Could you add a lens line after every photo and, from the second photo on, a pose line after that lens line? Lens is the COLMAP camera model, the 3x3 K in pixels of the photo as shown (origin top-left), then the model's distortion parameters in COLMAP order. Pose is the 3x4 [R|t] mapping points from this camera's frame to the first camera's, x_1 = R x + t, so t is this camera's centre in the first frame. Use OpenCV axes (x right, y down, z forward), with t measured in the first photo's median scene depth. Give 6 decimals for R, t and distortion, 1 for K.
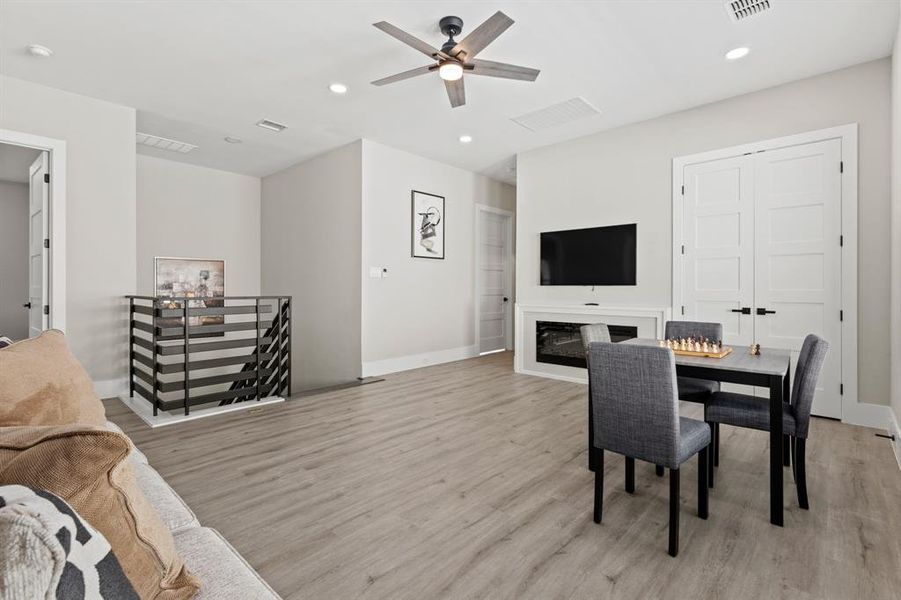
lens RADIAL K [[417.2, 0, 456.3], [0, 417.2, 293.8], [0, 0, 1]] dist [0.012316, -0.000509]
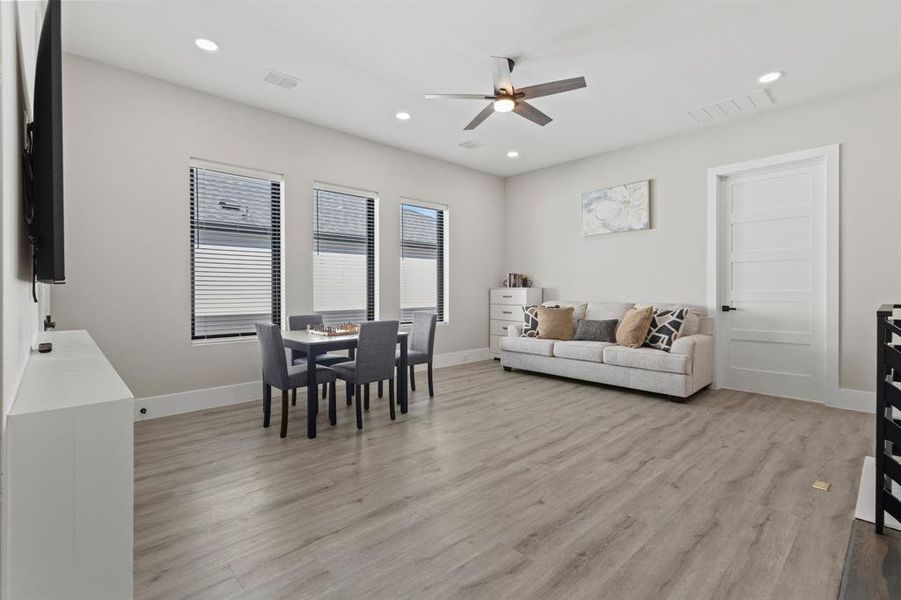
lens RADIAL K [[417.2, 0, 456.3], [0, 417.2, 293.8], [0, 0, 1]] dist [0.012316, -0.000509]
pose [[-0.996813, -0.000348, 0.079772, 0.023359], [0.001897, 0.999604, 0.028076, -0.035758], [-0.079750, 0.028138, -0.996418, 1.983468]]
